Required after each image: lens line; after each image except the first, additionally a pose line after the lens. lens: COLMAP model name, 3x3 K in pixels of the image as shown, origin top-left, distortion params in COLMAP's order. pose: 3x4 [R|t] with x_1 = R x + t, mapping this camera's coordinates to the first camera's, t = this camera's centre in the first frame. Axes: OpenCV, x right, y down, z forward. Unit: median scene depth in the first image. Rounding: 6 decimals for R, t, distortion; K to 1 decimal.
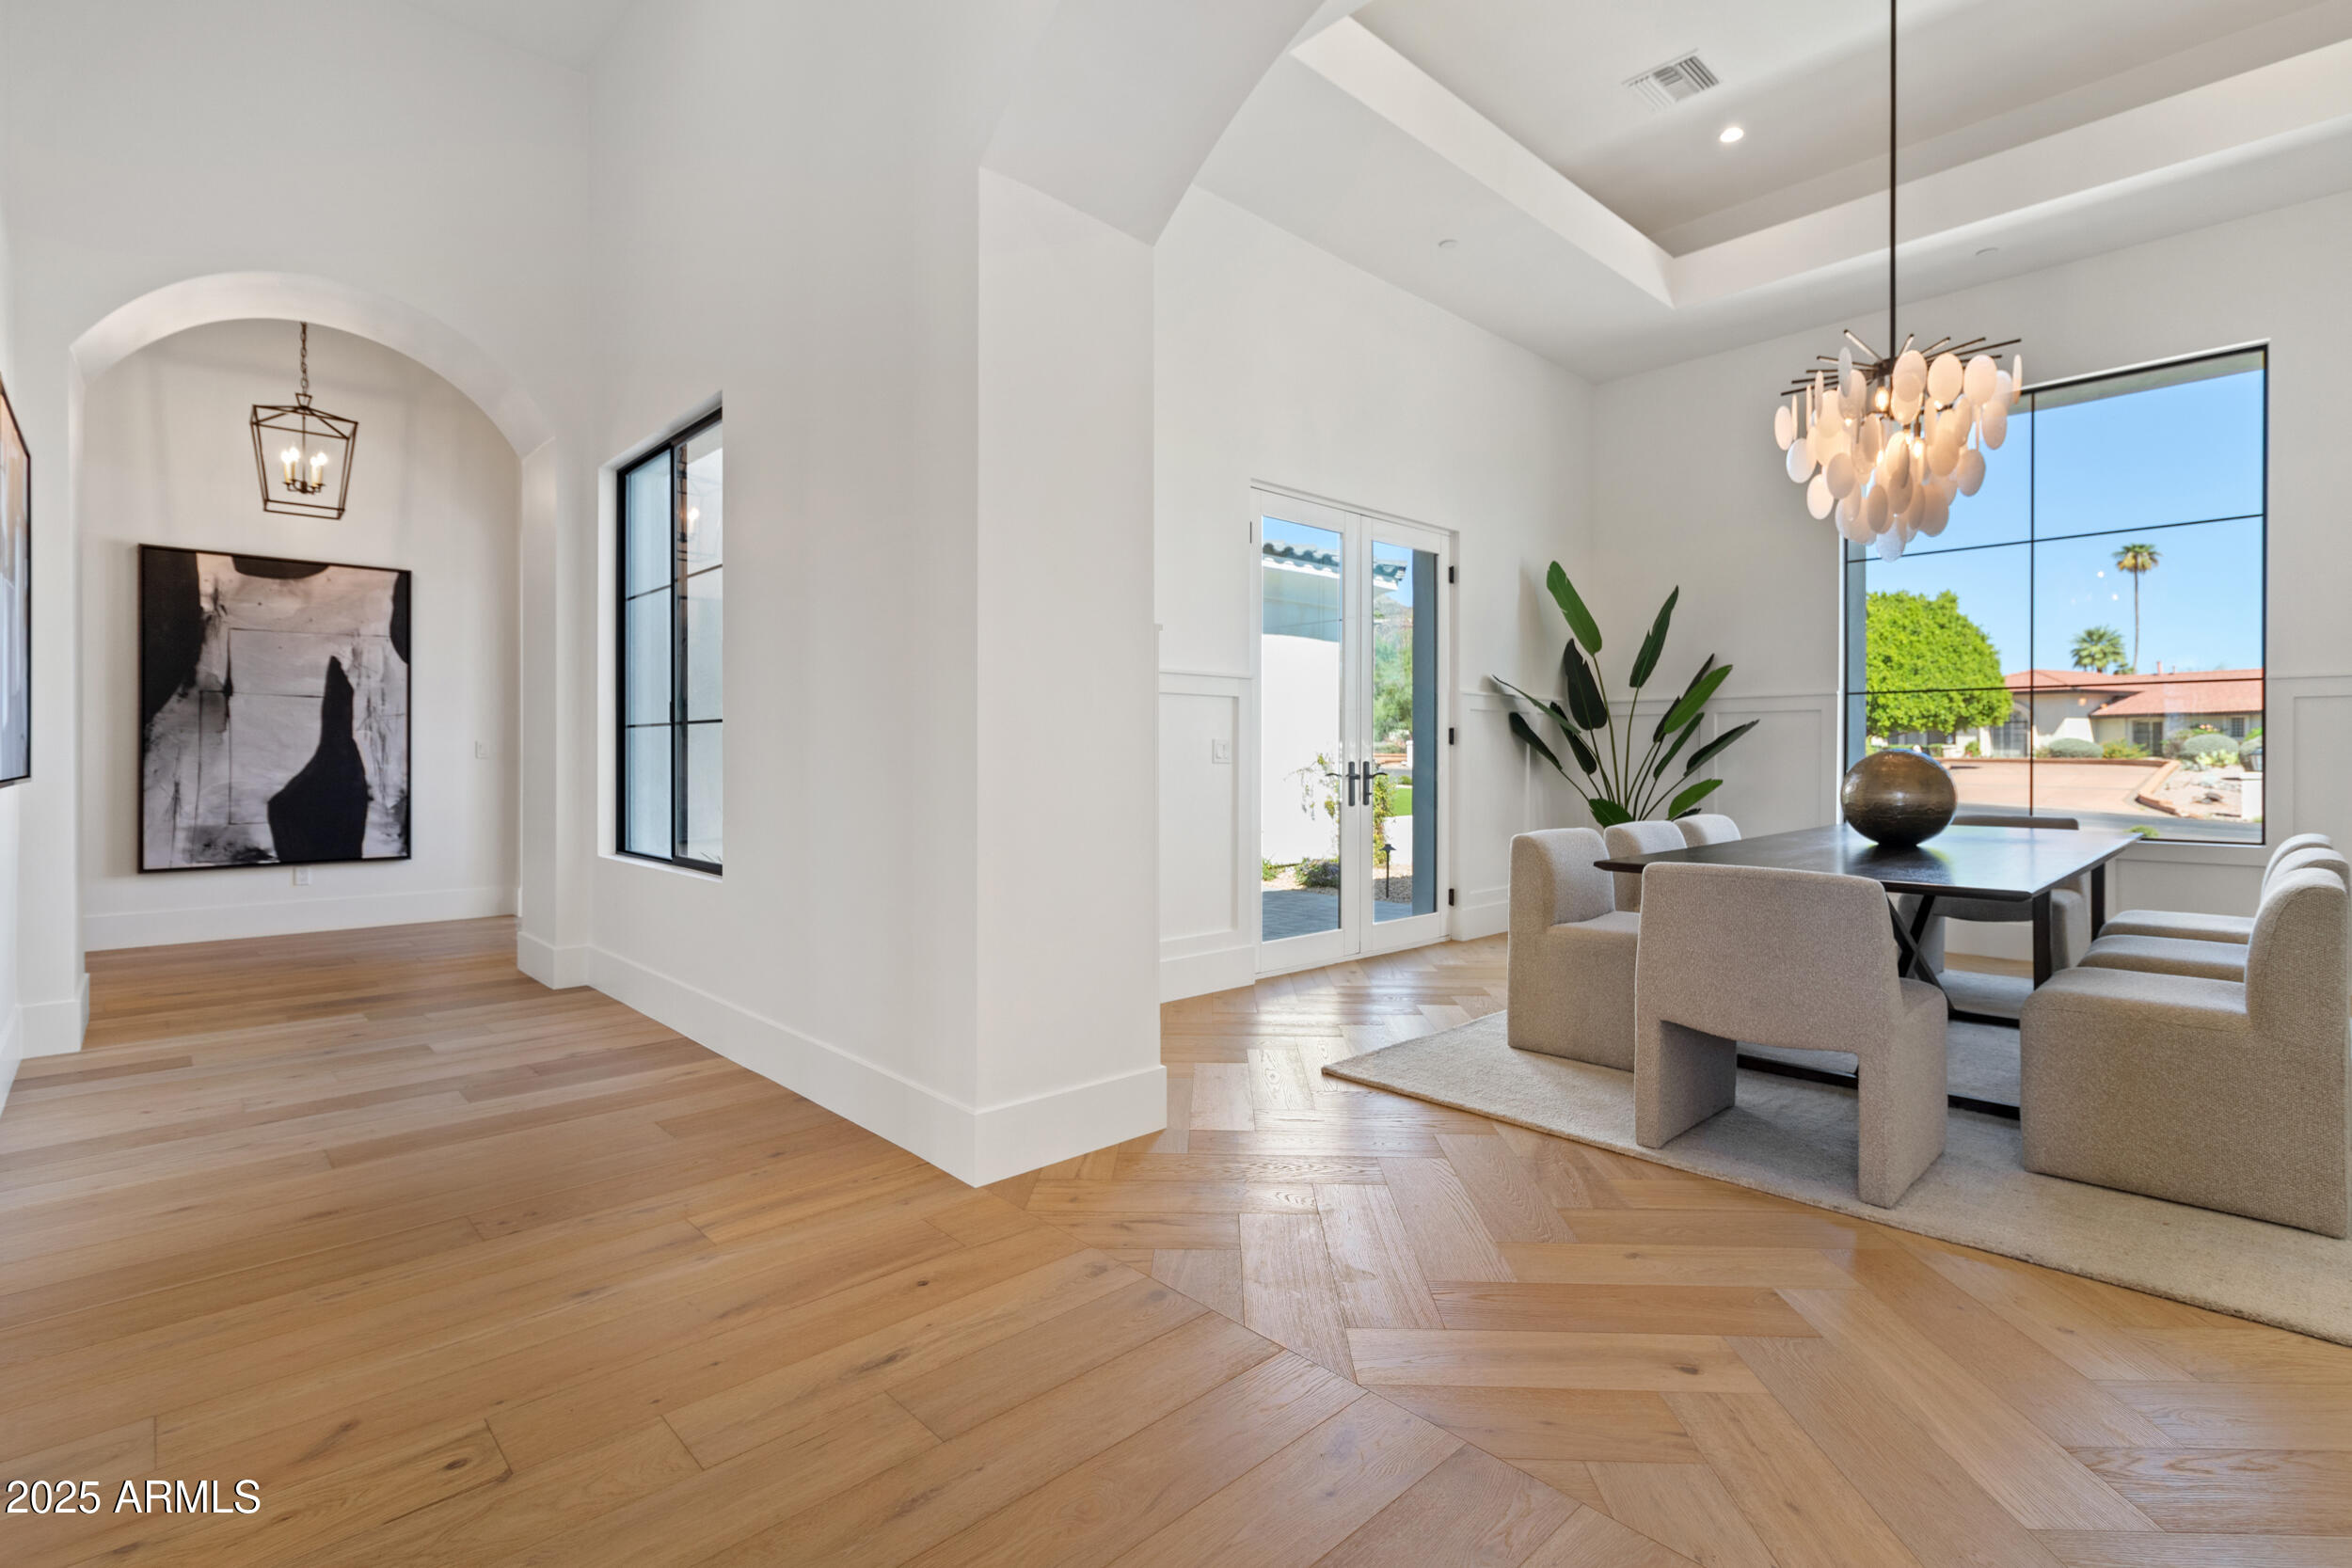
lens RADIAL K [[1114.3, 0, 1163.5], [0, 1114.3, 763.5], [0, 0, 1]] dist [-0.001130, 0.000916]
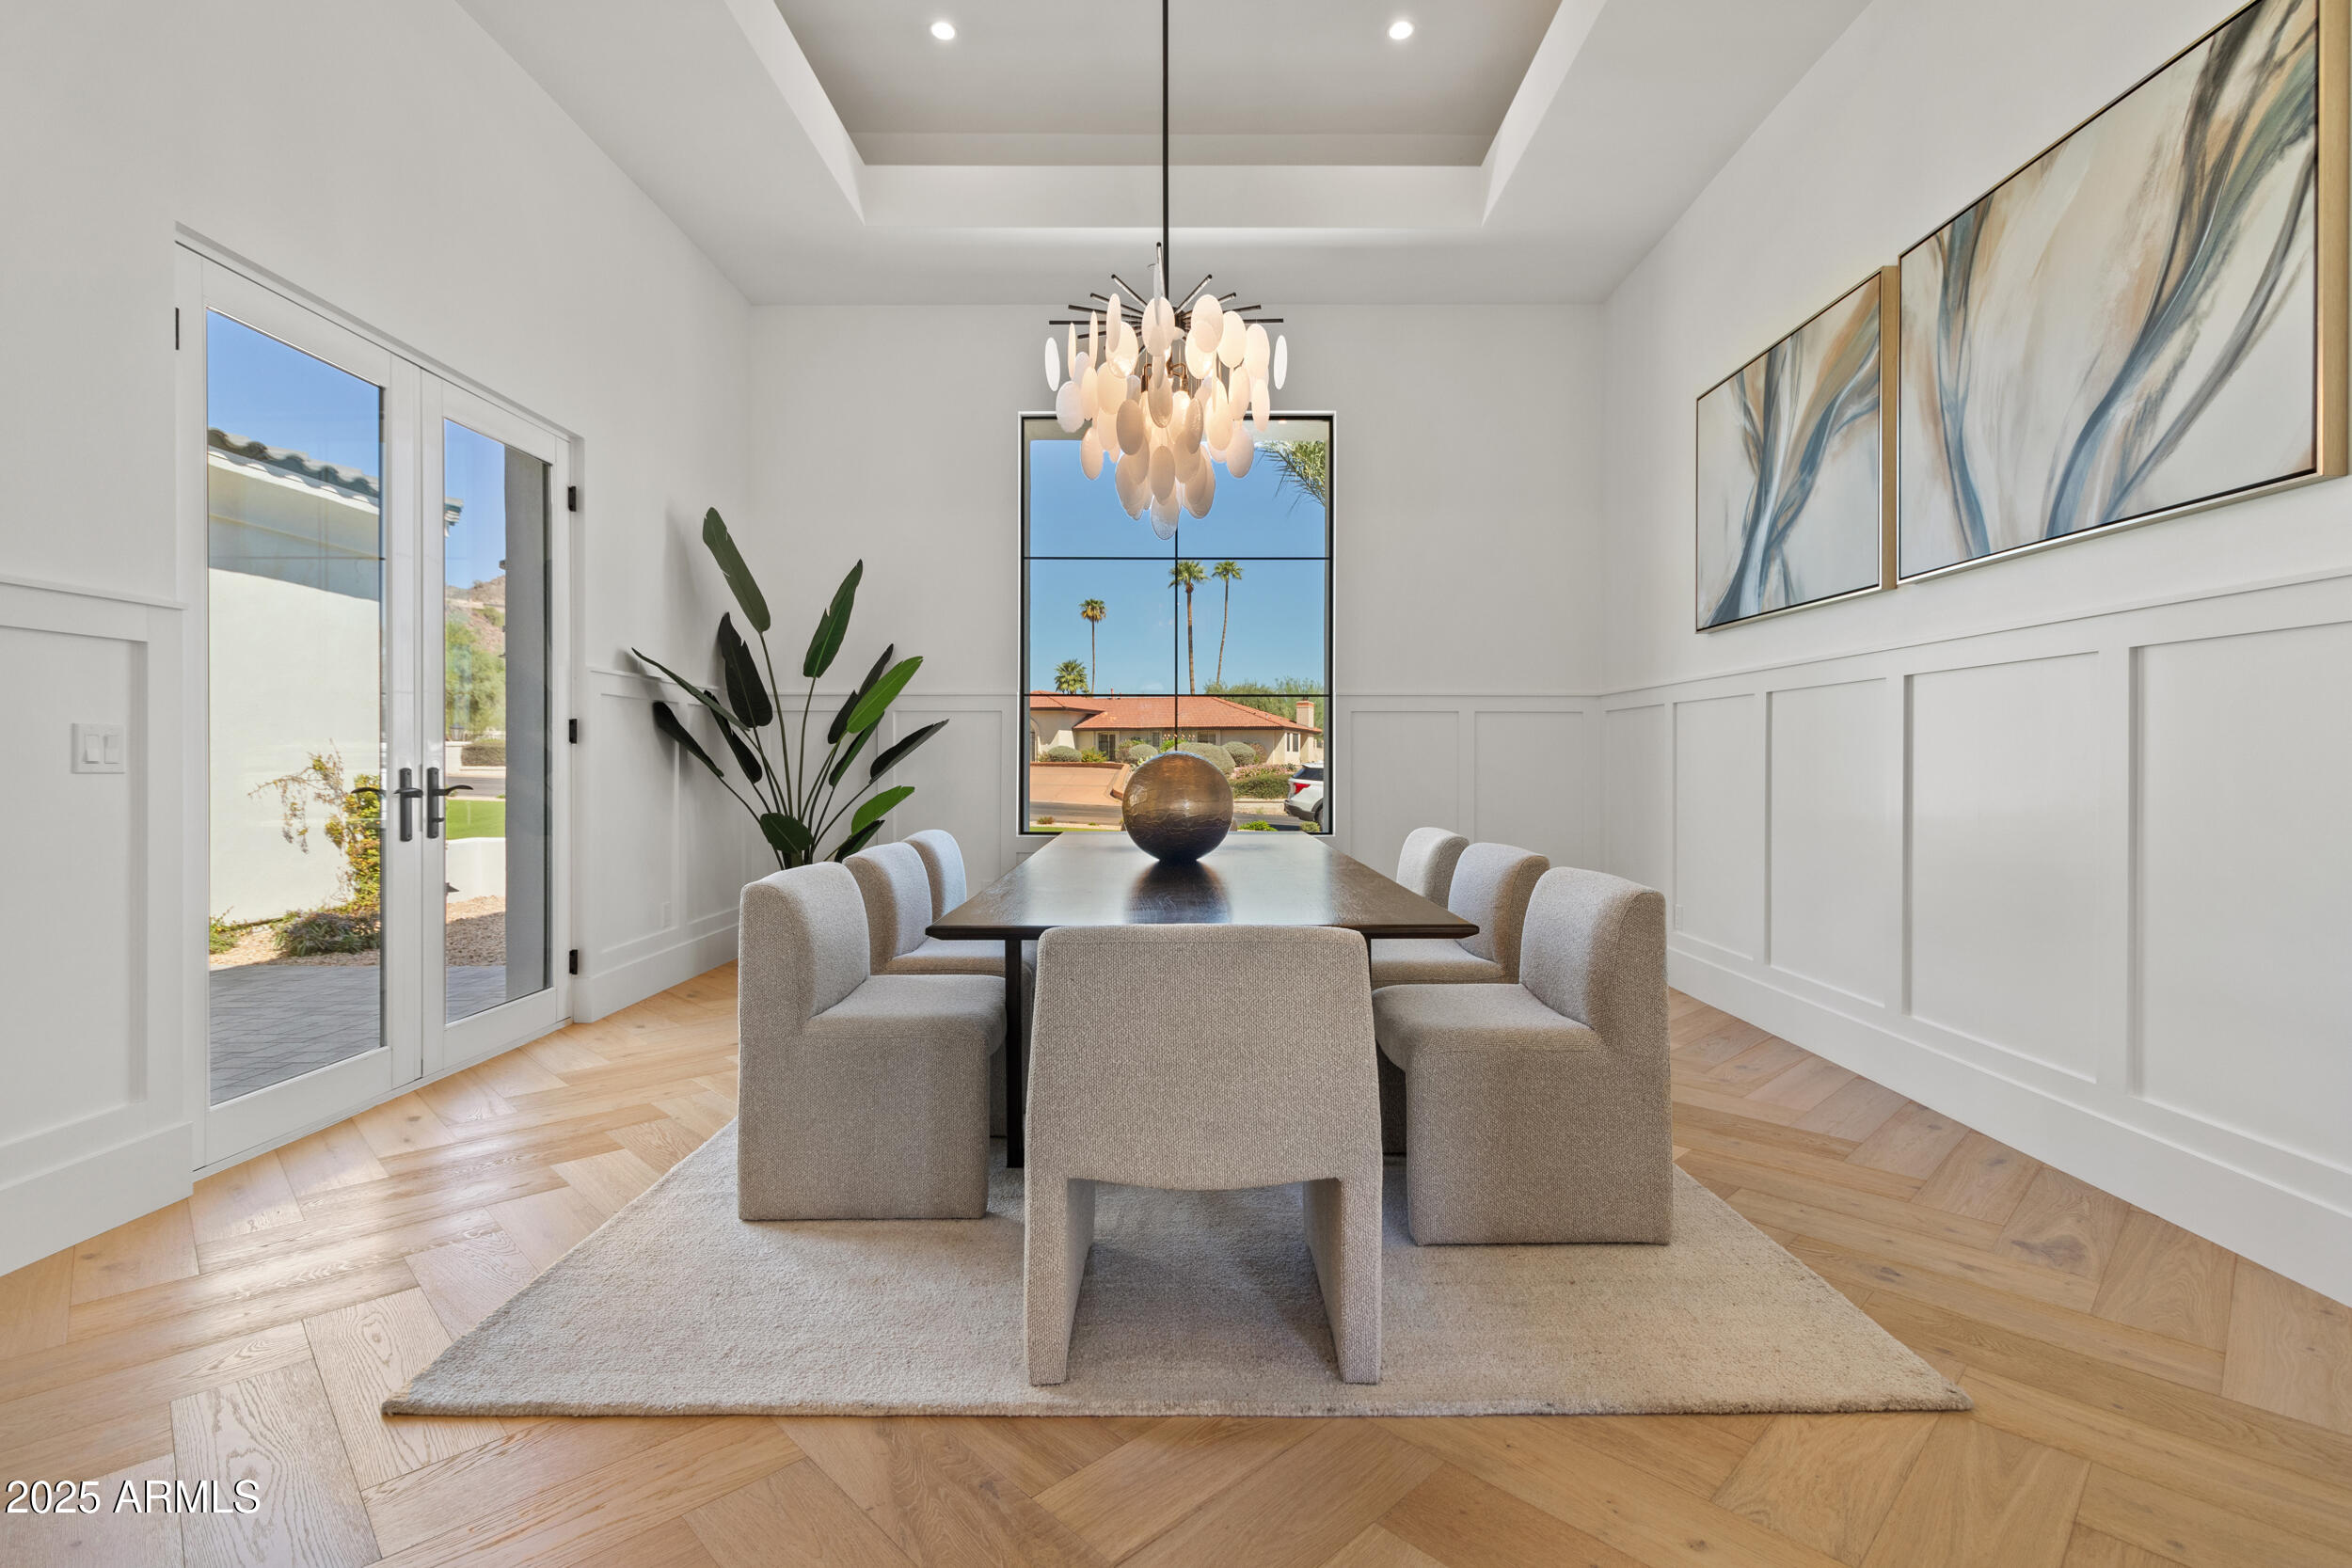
lens RADIAL K [[1114.3, 0, 1216.1], [0, 1114.3, 767.4], [0, 0, 1]] dist [-0.001130, 0.000916]
pose [[0.677379, -0.004091, 0.735623, 0.019077], [0.004111, 0.999990, 0.001775, -0.001262], [-0.735623, 0.001821, 0.677389, 0.234650]]
